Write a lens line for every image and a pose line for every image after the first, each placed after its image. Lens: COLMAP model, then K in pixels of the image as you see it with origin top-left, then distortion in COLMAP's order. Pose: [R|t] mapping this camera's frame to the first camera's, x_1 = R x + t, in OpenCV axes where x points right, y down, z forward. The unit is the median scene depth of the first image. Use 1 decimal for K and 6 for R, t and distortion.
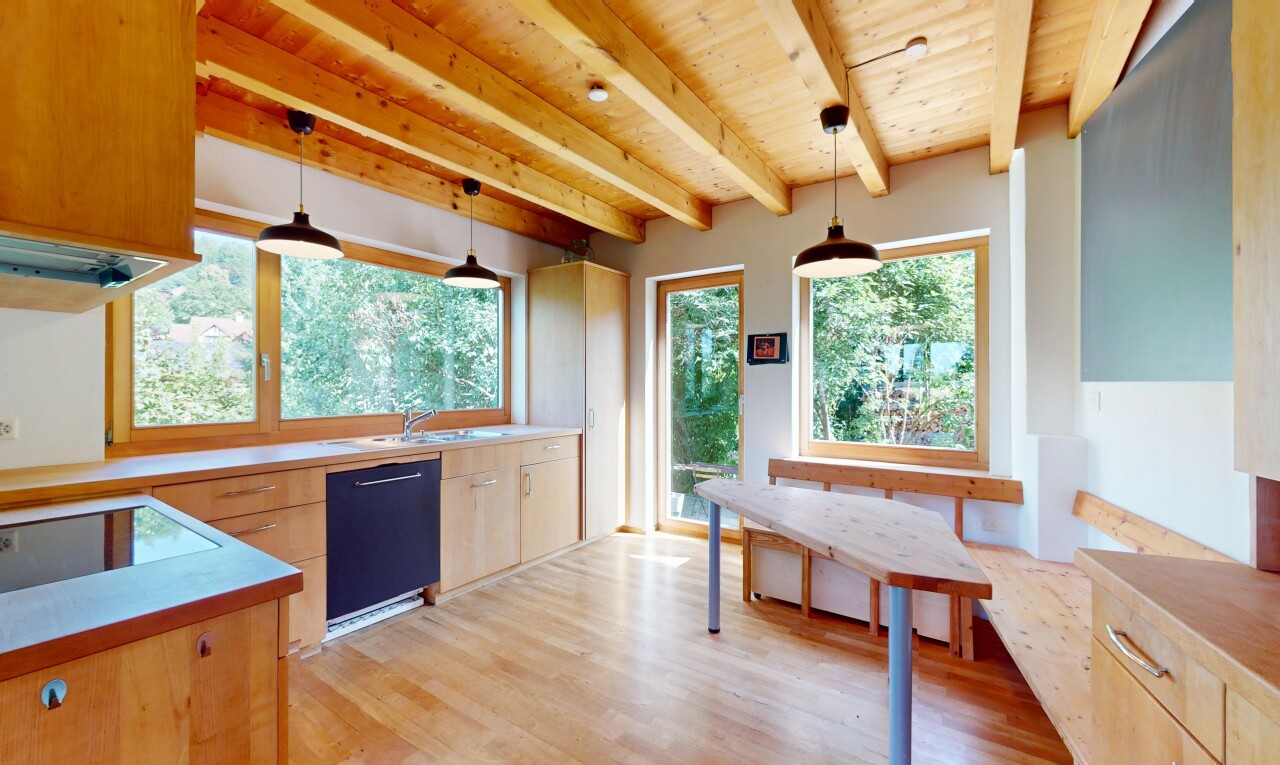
lens RADIAL K [[500.8, 0, 640.0], [0, 500.8, 382.5], [0, 0, 1]] dist [-0.001855, -0.000152]
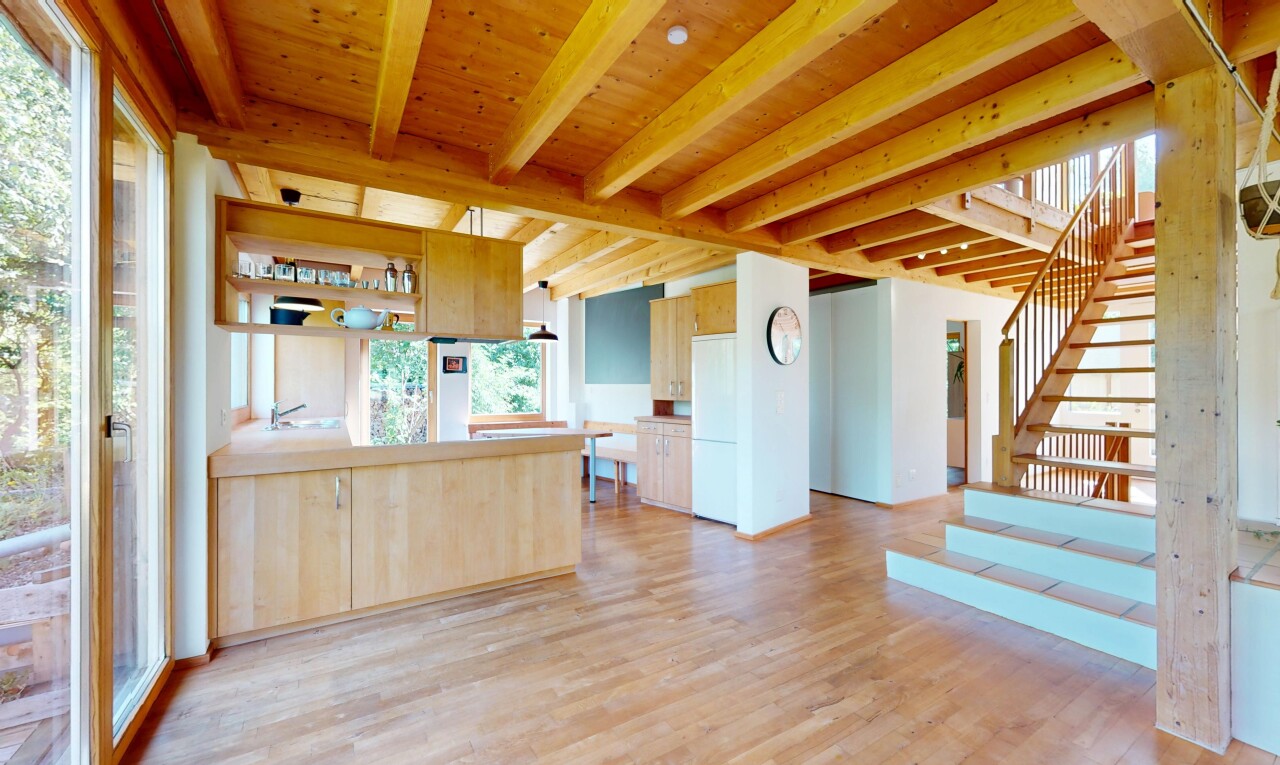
lens RADIAL K [[500.8, 0, 640.0], [0, 500.8, 382.5], [0, 0, 1]] dist [-0.001855, -0.000152]
pose [[0.401143, -0.000167, 0.916015, -1.731977], [-0.001276, 0.999999, 0.000741, -0.012211], [-0.916014, -0.001466, 0.401142, -0.498152]]
